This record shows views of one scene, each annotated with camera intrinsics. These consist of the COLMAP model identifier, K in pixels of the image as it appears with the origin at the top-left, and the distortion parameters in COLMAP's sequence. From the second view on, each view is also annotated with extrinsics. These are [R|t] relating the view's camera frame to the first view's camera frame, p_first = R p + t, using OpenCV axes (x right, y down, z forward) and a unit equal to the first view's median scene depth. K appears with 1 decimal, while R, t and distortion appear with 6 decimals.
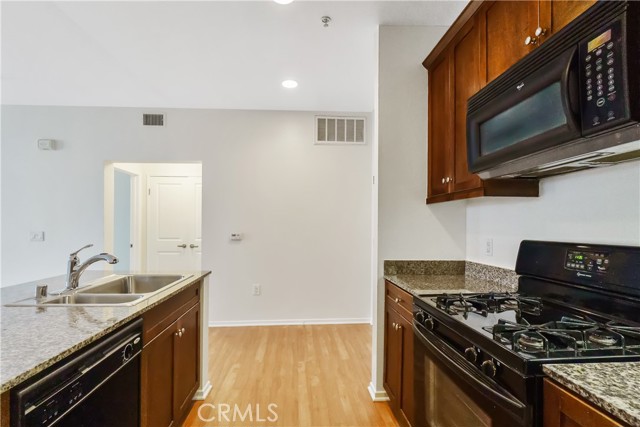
lens RADIAL K [[304.9, 0, 314.8], [0, 304.9, 226.0], [0, 0, 1]] dist [-0.003354, 0.001920]
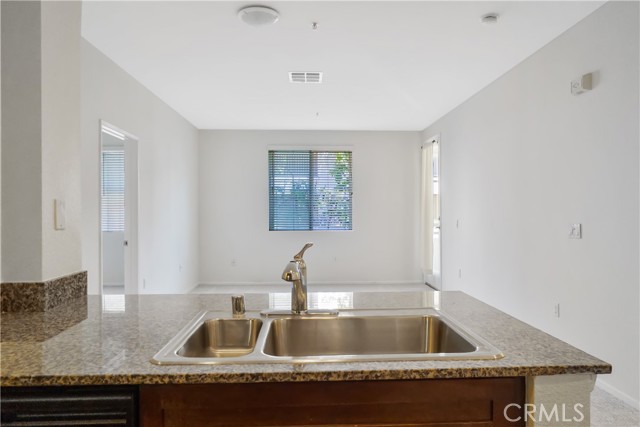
lens RADIAL K [[454.1, 0, 316.7], [0, 454.1, 213.7], [0, 0, 1]] dist [-0.002065, -0.000653]
pose [[-0.021807, -0.012174, -0.999688, 0.131089], [0.003506, 0.999919, -0.012253, 0.016018], [0.999756, -0.003772, -0.021762, 1.044579]]
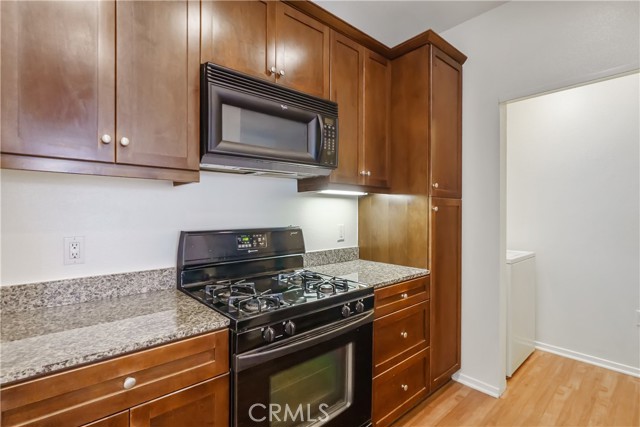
lens RADIAL K [[304.9, 0, 322.0], [0, 304.9, 213.4], [0, 0, 1]] dist [-0.003354, 0.001920]
pose [[-0.622812, -0.011721, 0.782283, -0.297361], [-0.004106, 0.999923, 0.011713, -0.021240], [-0.782360, 0.004083, -0.622813, 1.174637]]
